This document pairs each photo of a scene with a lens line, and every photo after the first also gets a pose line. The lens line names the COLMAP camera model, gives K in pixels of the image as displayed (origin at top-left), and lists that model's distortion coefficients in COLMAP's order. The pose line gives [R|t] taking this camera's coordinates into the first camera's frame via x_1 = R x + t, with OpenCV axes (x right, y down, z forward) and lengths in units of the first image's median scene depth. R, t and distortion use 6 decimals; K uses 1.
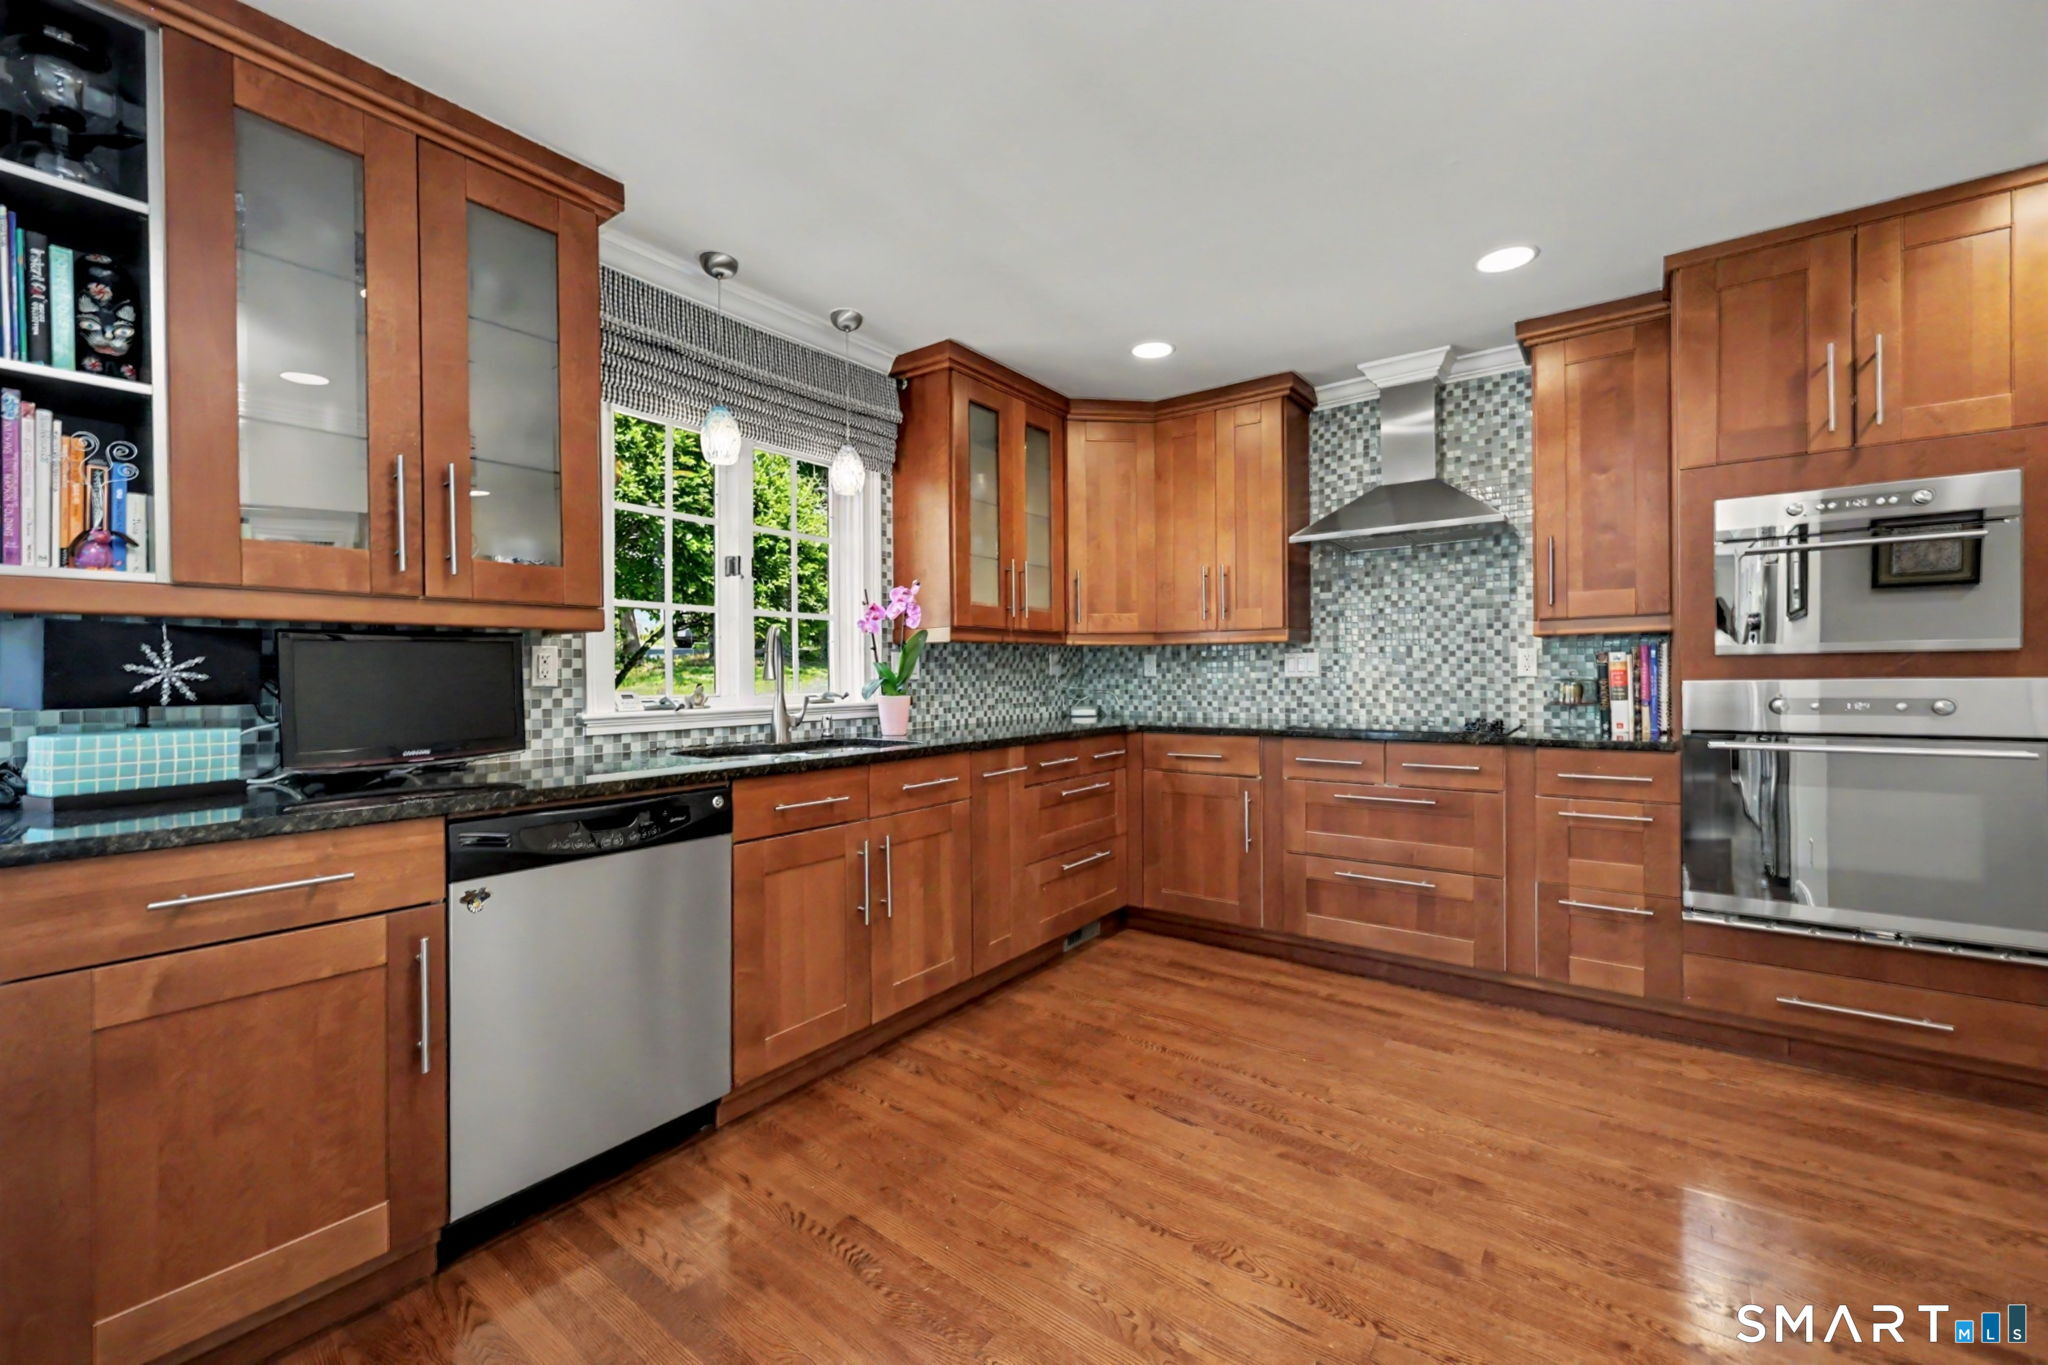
lens RADIAL K [[826.9, 0, 1030.8], [0, 826.9, 677.6], [0, 0, 1]] dist [0.000396, -0.000094]
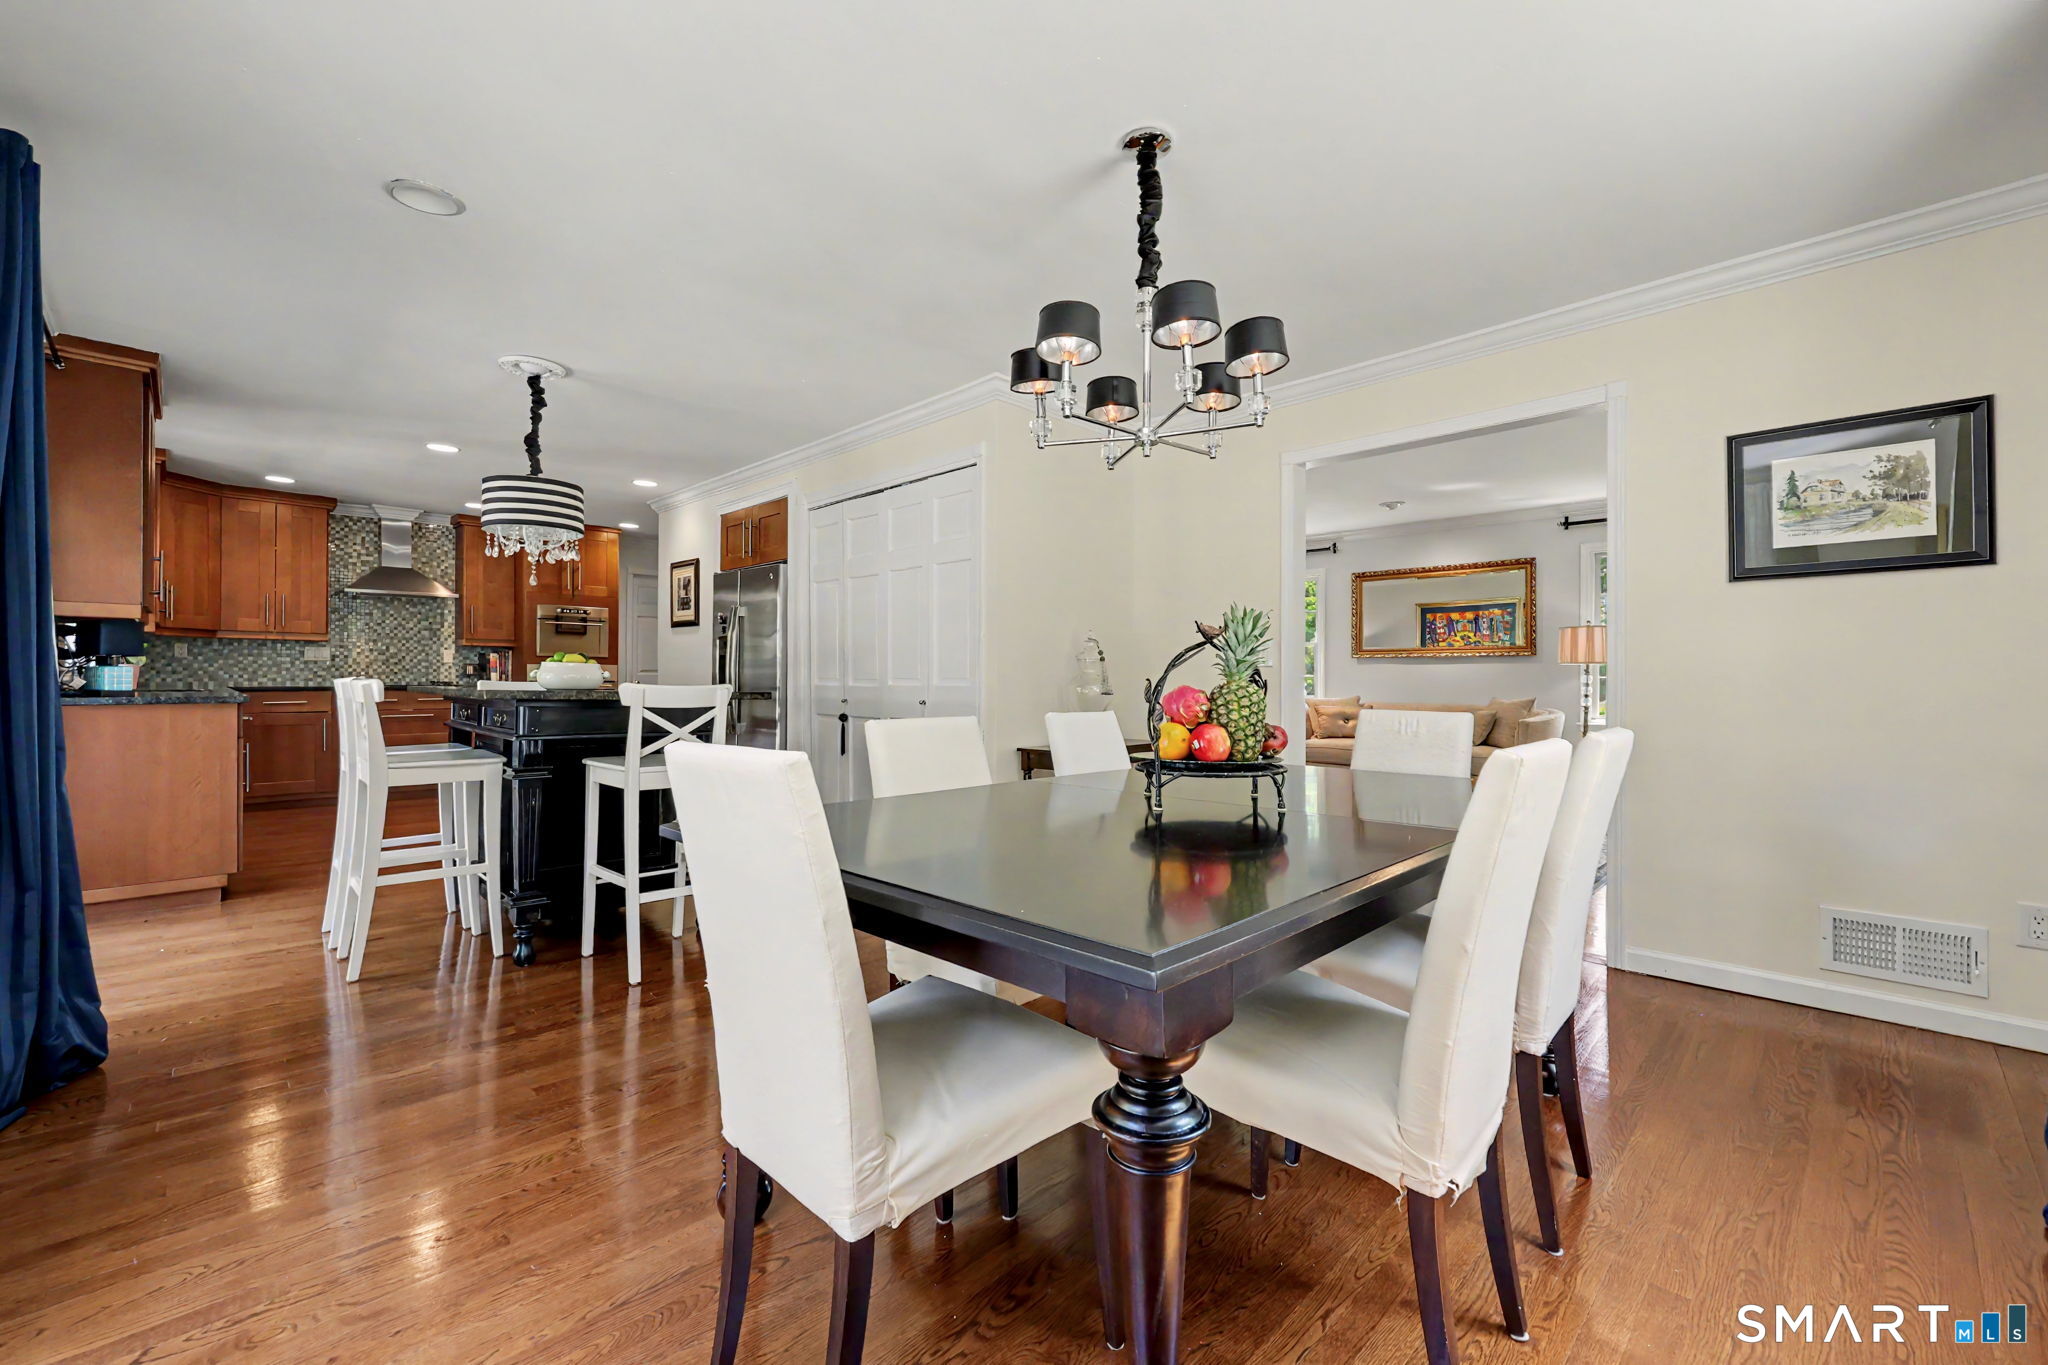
lens RADIAL K [[844.8, 0, 1030.3], [0, 844.8, 673.8], [0, 0, 1]] dist [-0.000405, -0.000245]
pose [[0.149144, 0.011527, 0.988748, -1.606541], [-0.005375, 0.999927, -0.010847, 0.050906], [-0.988801, -0.003697, 0.149195, -1.019935]]
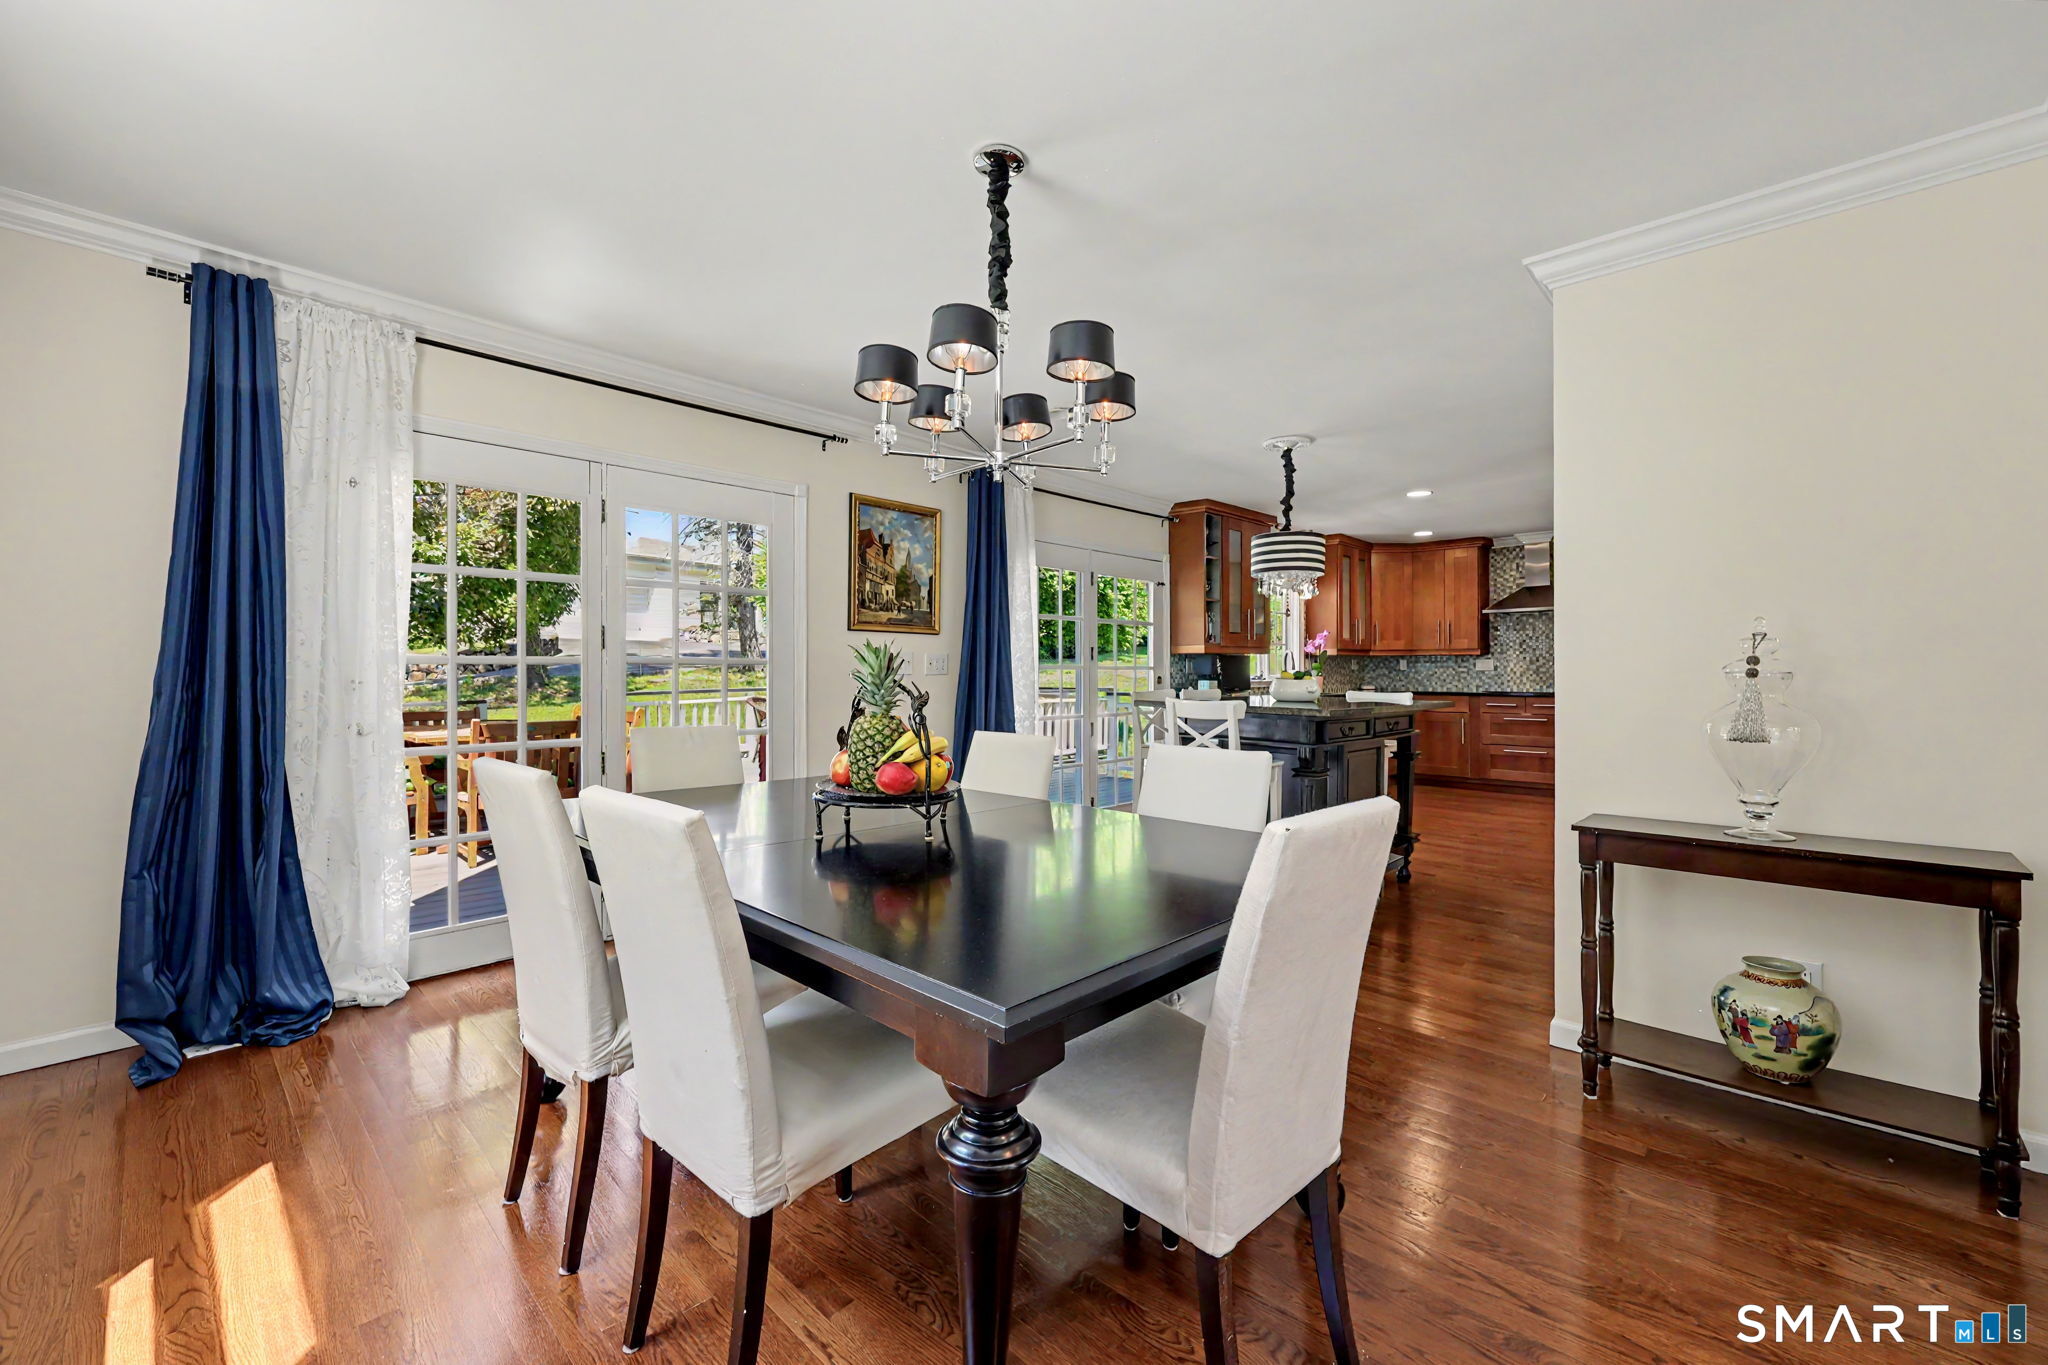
lens RADIAL K [[844.8, 0, 1030.3], [0, 844.8, 673.8], [0, 0, 1]] dist [-0.000405, -0.000245]
pose [[0.992106, 0.005600, -0.125274, -0.741942], [-0.005691, 0.999984, -0.000369, 0.019078], [0.125269, 0.001079, 0.992122, -1.730883]]
